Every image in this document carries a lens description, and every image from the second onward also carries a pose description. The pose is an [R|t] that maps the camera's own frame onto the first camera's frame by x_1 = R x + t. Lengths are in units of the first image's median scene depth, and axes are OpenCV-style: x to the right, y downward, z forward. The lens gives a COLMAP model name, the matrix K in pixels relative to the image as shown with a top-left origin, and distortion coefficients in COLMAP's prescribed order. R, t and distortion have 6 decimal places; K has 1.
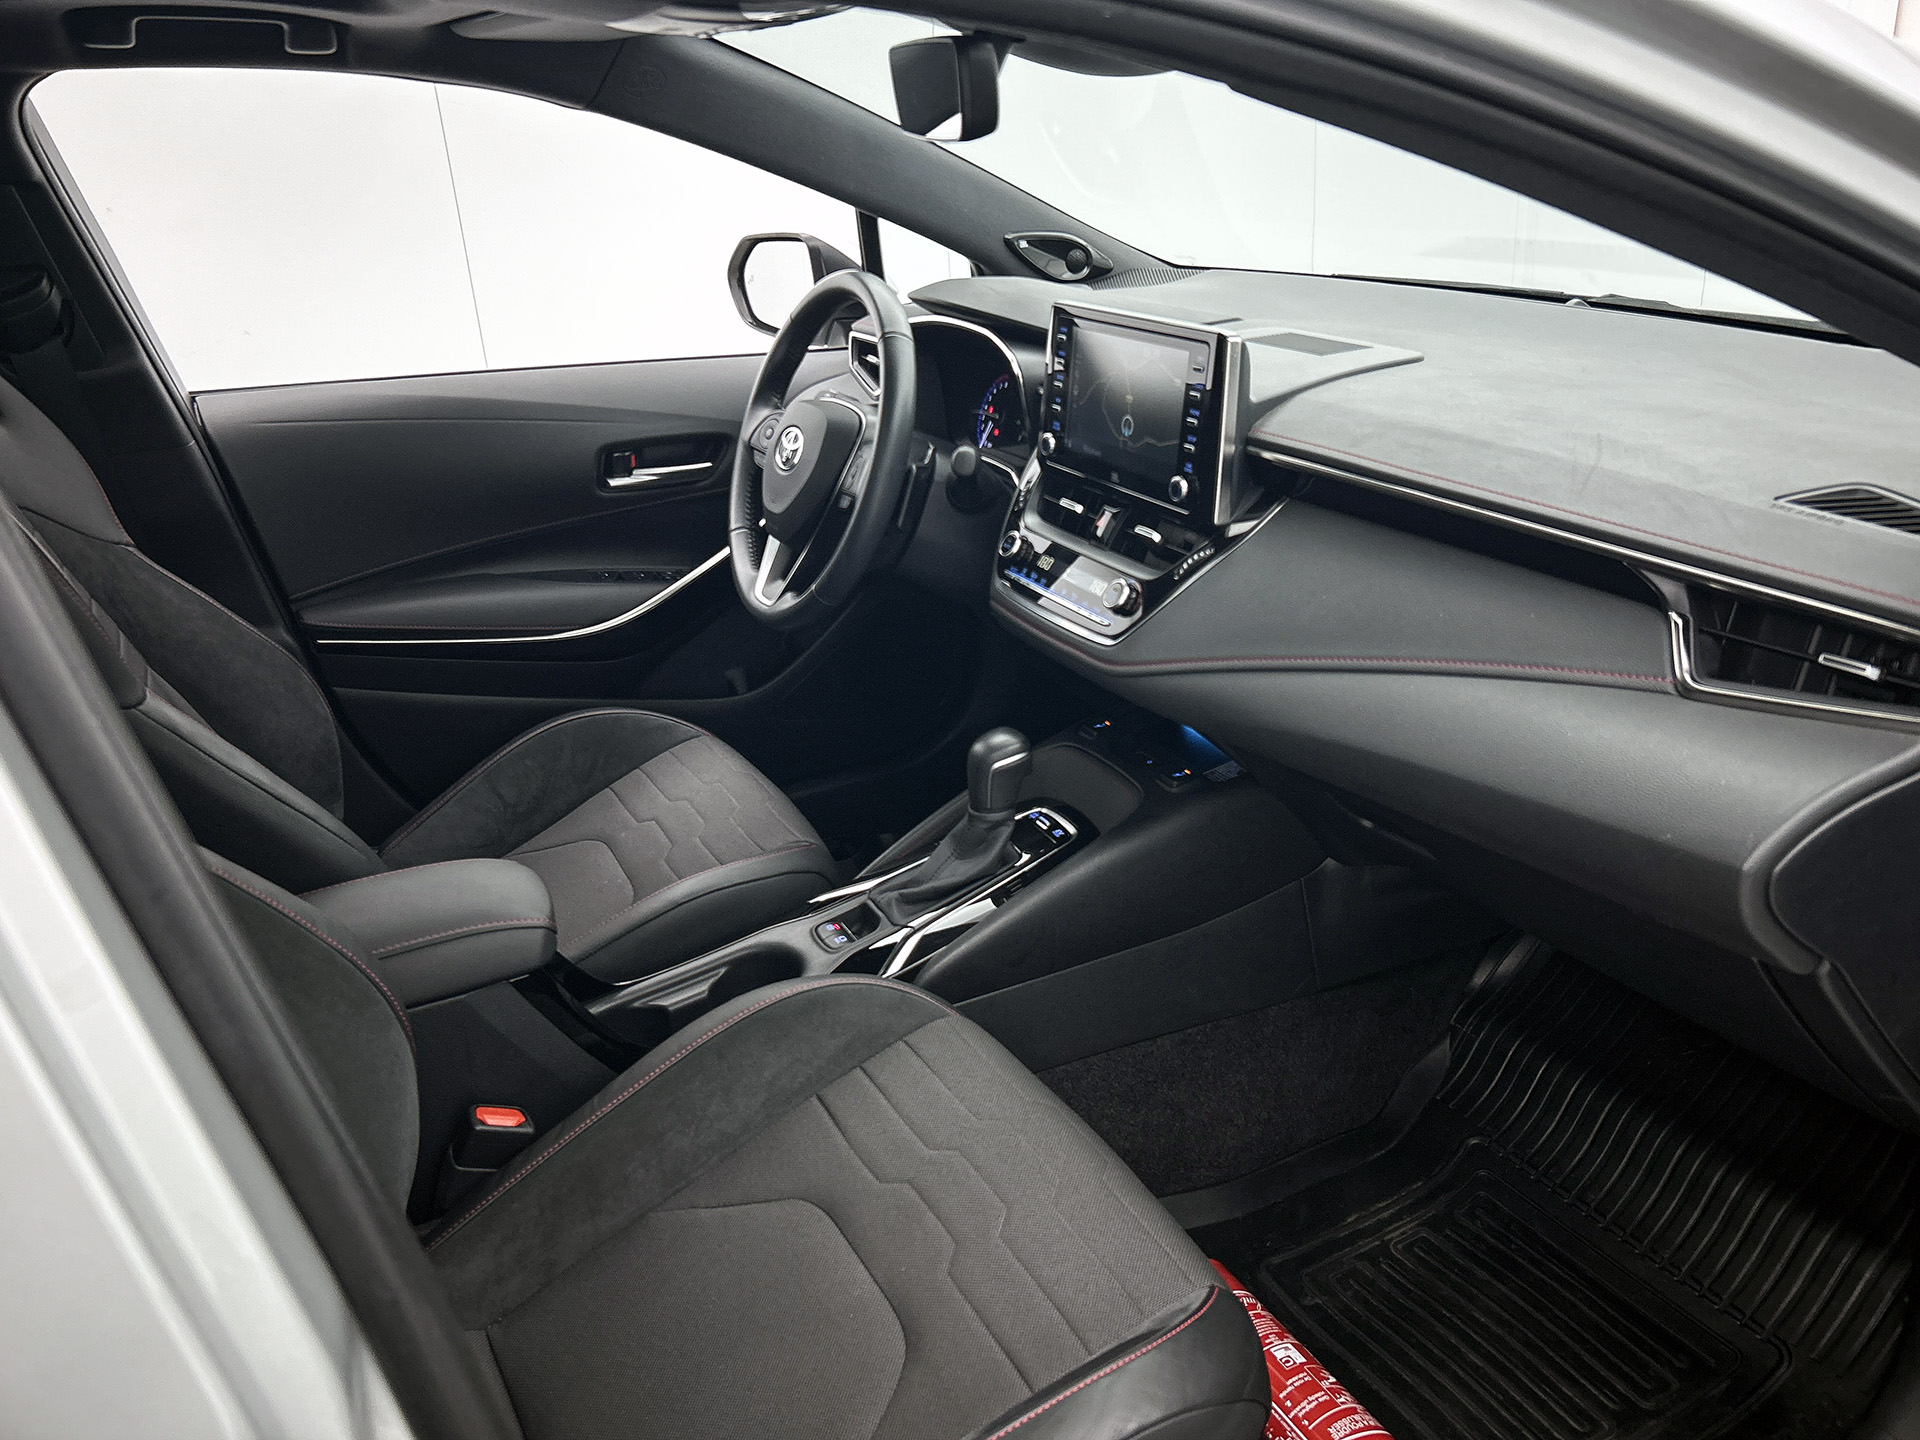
lens RADIAL K [[1432.9, 0, 950.7], [0, 1432.9, 721.9], [0, 0, 1]] dist [-0.008103, -0.016514]
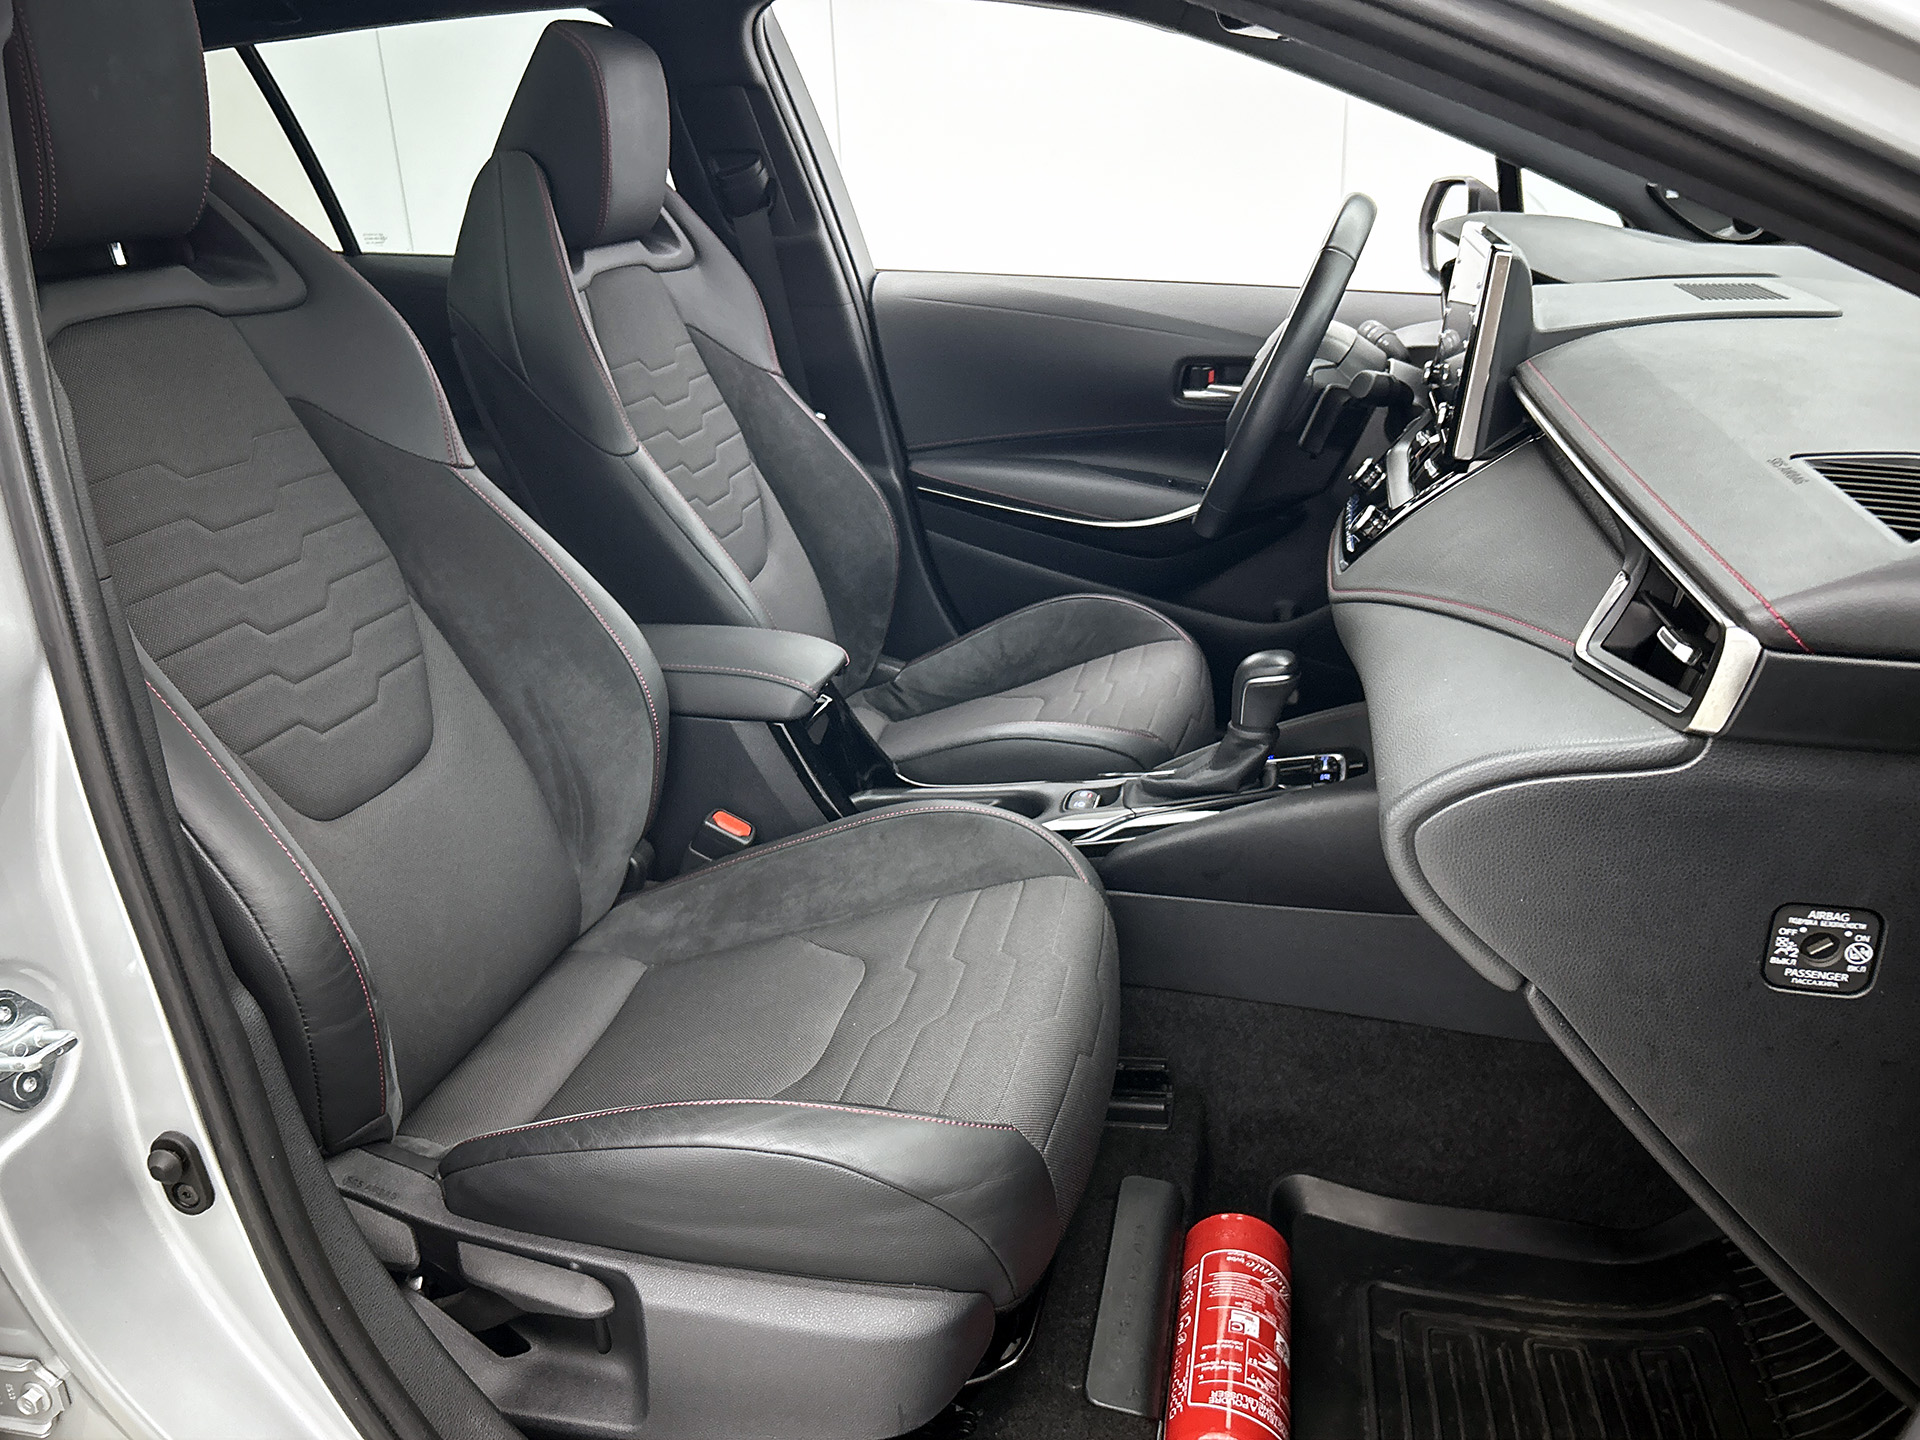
lens RADIAL K [[1432.9, 0, 948.1], [0, 1432.9, 726.3], [0, 0, 1]] dist [-0.008103, -0.016514]
pose [[0.771356, 0.267298, -0.577548, 0.390392], [-0.259065, 0.960806, 0.098677, 0.014694], [0.581288, 0.073507, 0.810371, 0.064296]]
